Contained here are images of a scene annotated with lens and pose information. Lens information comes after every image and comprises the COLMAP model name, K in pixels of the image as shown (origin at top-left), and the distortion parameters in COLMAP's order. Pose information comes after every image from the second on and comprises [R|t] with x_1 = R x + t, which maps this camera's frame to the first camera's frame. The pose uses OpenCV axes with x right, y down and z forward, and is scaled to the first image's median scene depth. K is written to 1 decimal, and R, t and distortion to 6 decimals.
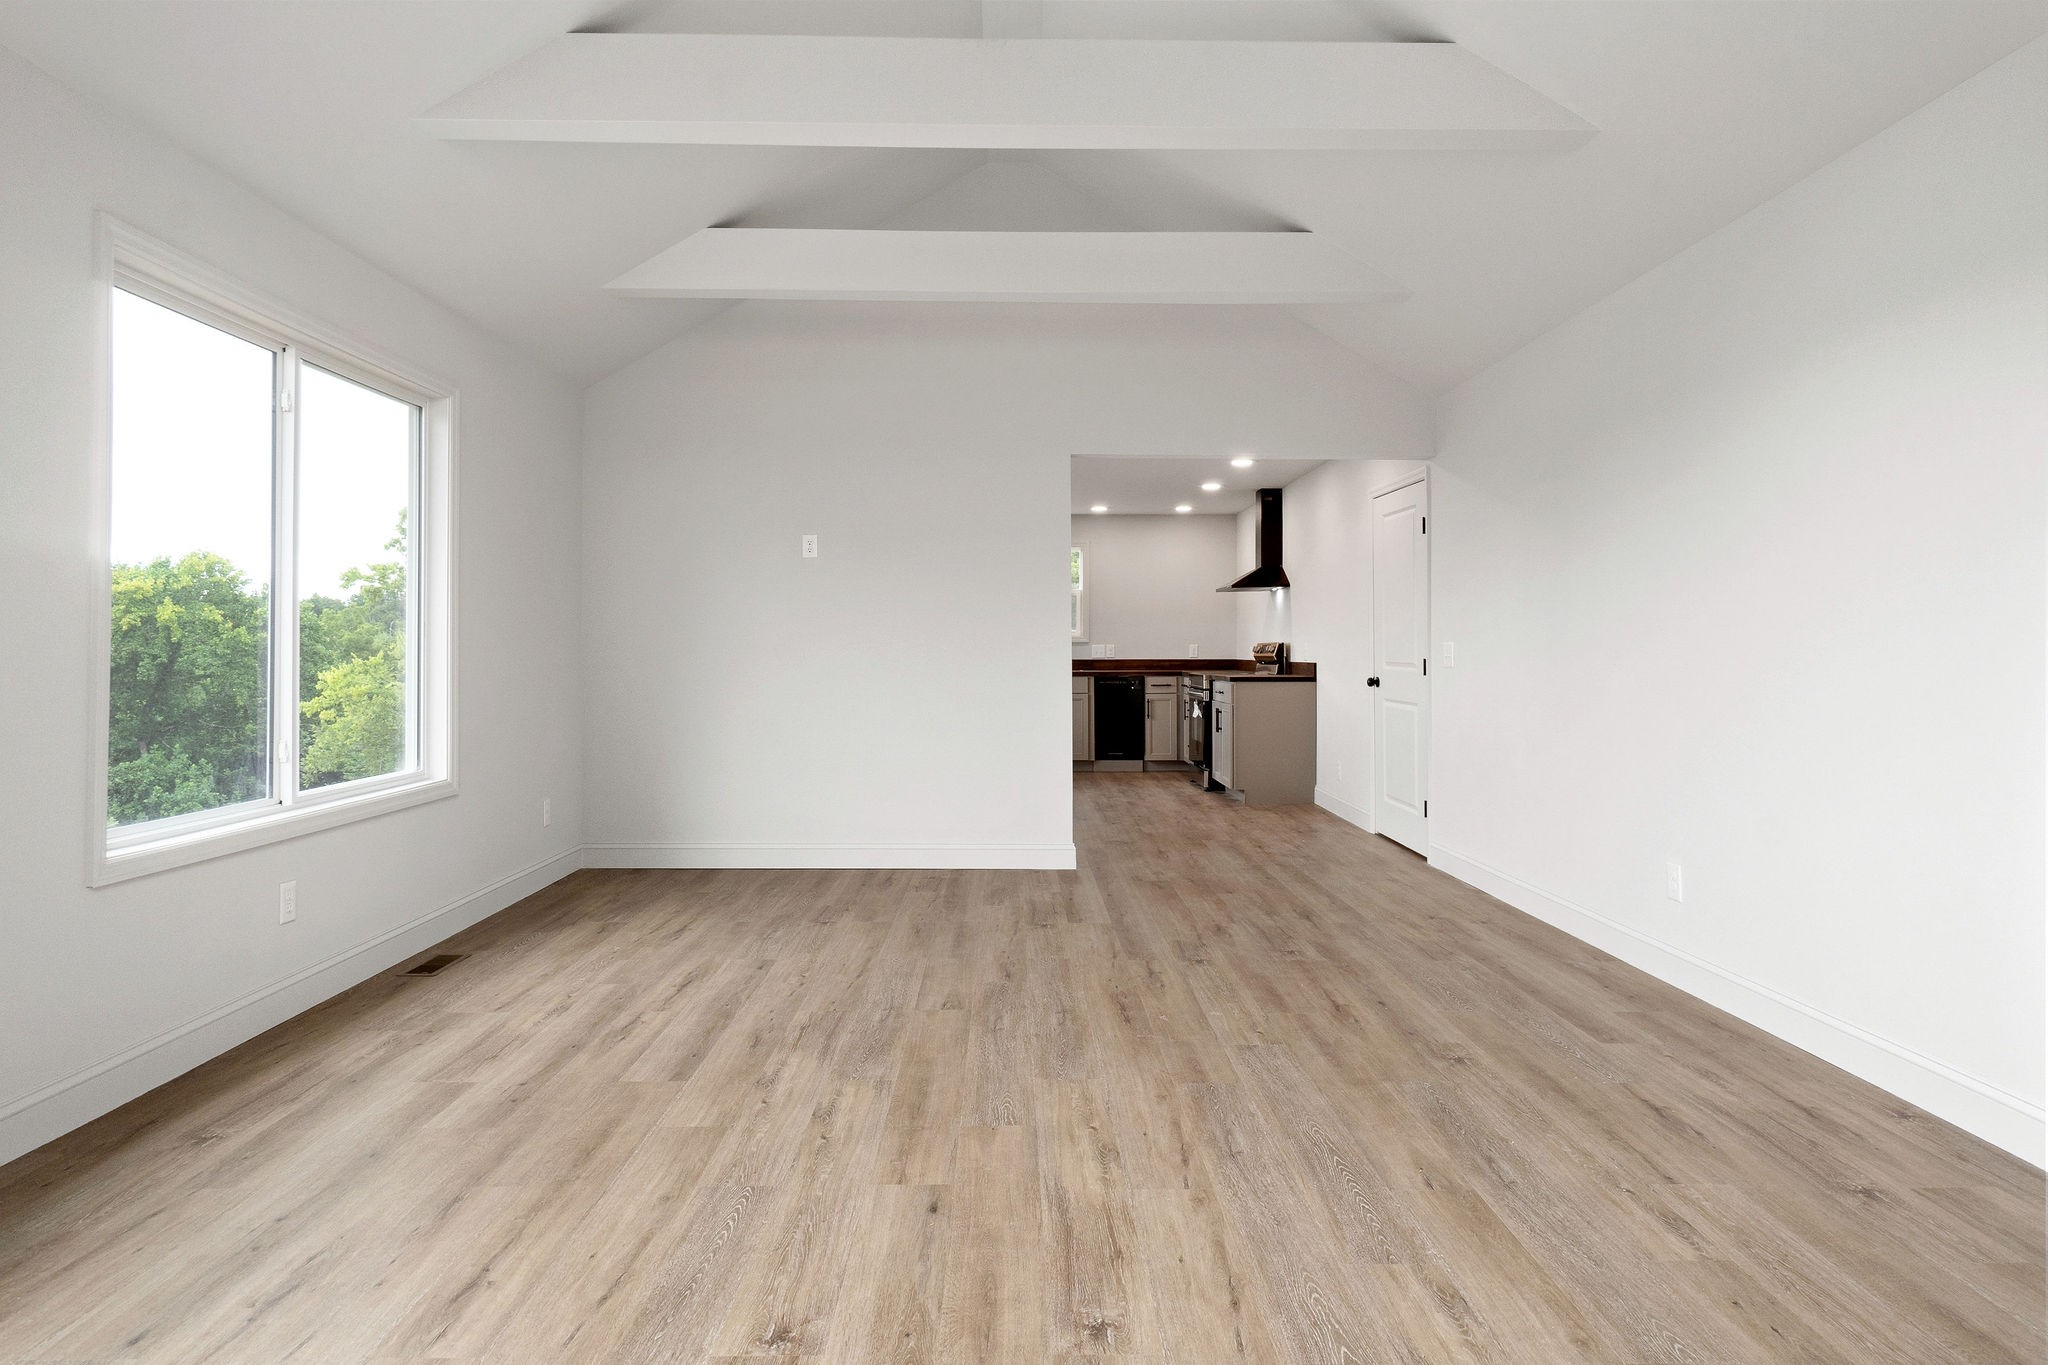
lens RADIAL K [[1169.2, 0, 1012.7], [0, 1169.2, 658.7], [0, 0, 1]] dist [0.002002, 0.000365]
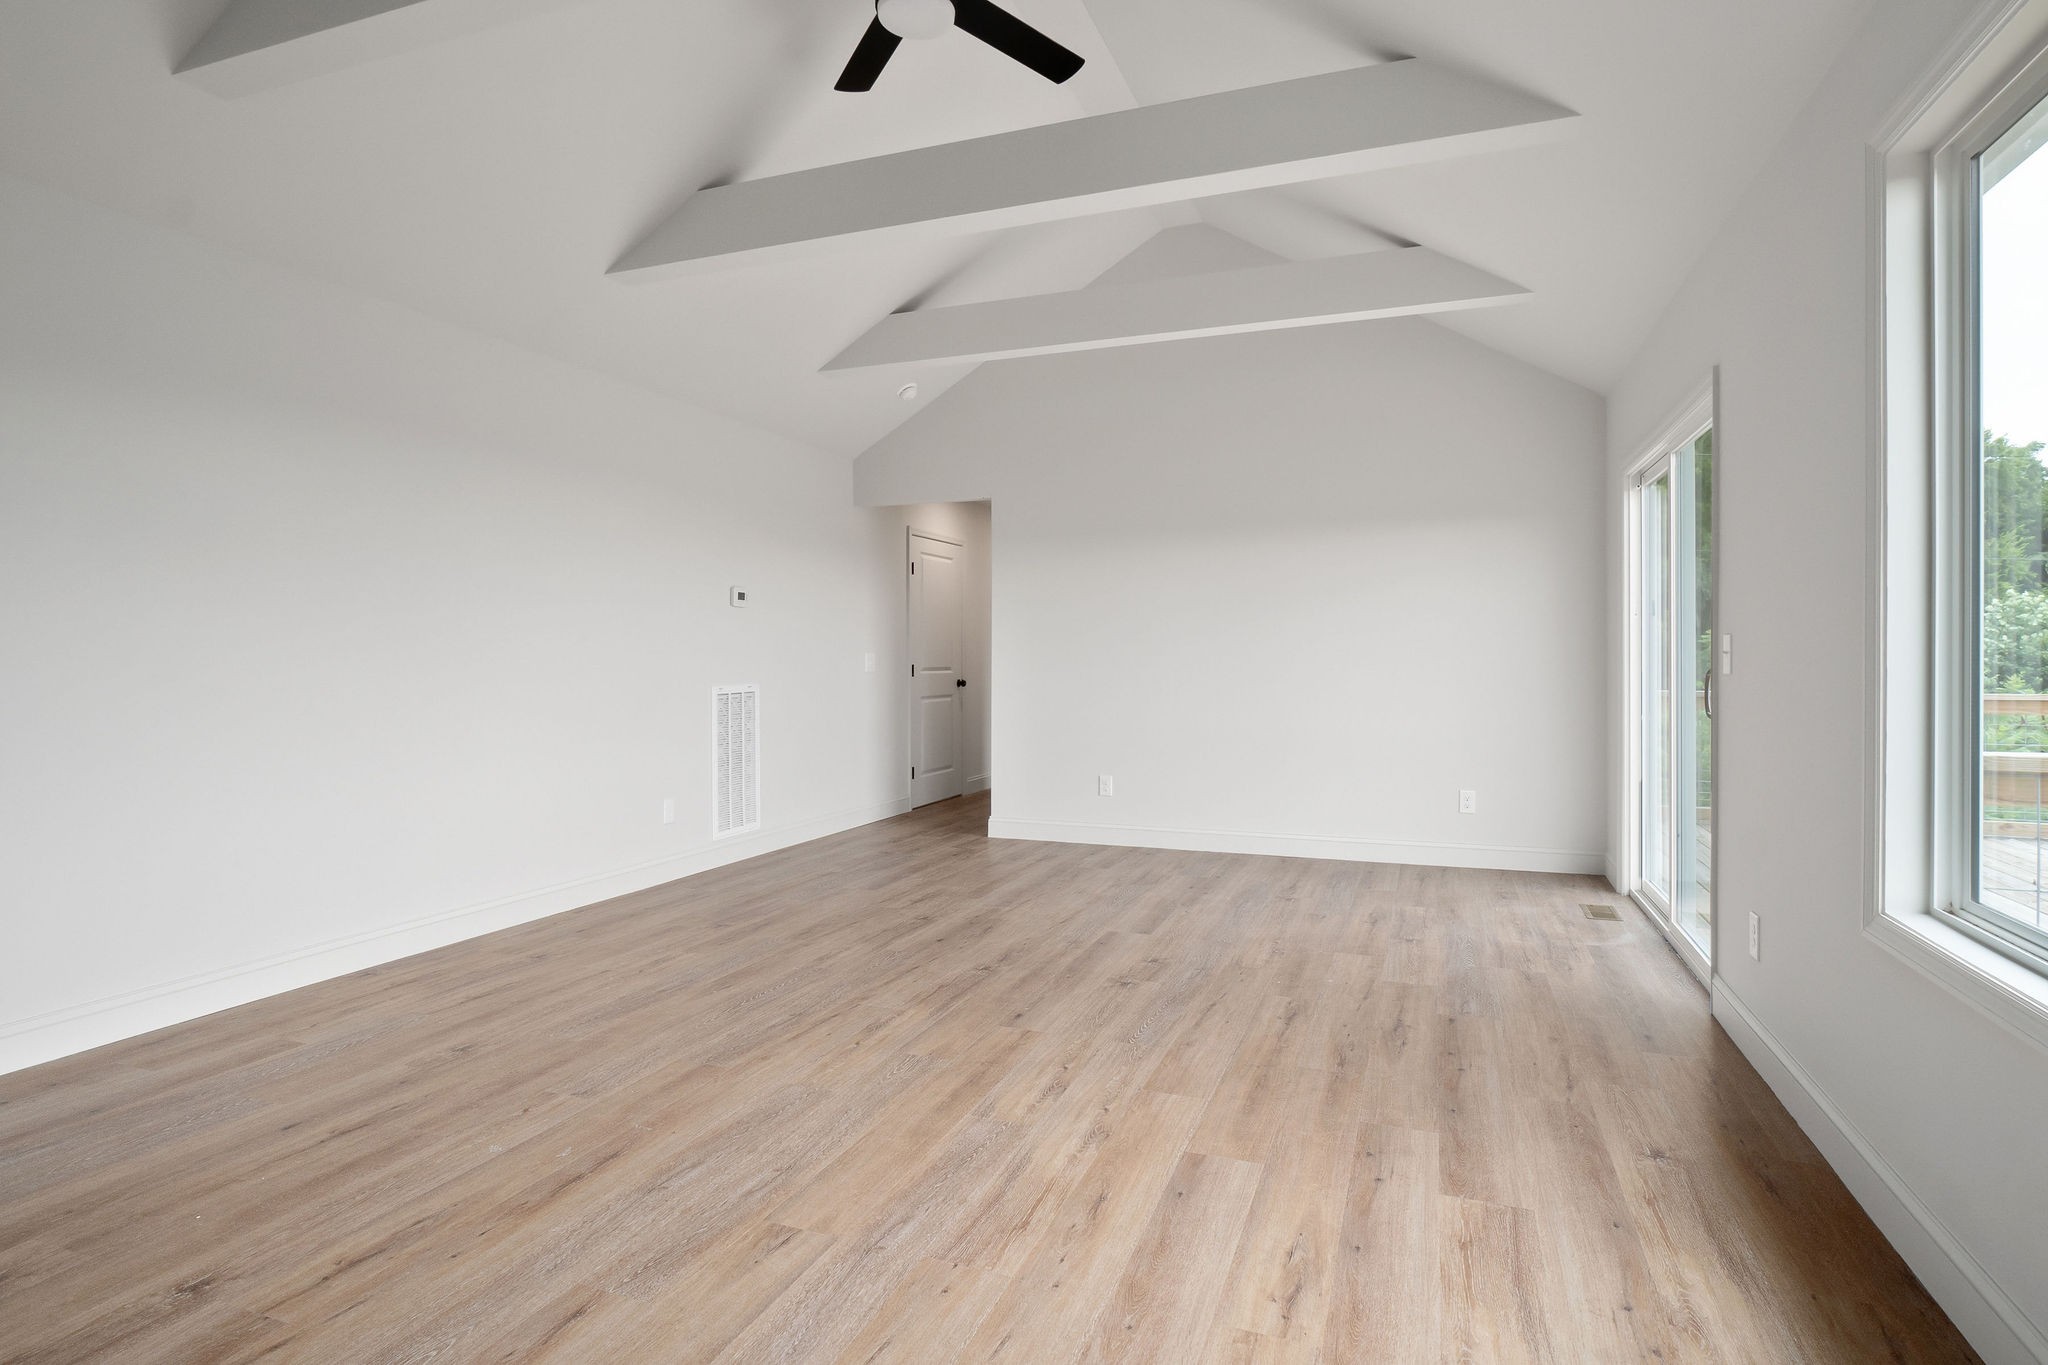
lens RADIAL K [[1169.2, 0, 1012.7], [0, 1169.2, 658.7], [0, 0, 1]] dist [0.002002, 0.000365]
pose [[-0.930695, -0.000362, 0.365797, -0.469175], [0.002401, 0.999972, 0.007100, -0.013664], [-0.365789, 0.007486, -0.930668, 1.822664]]
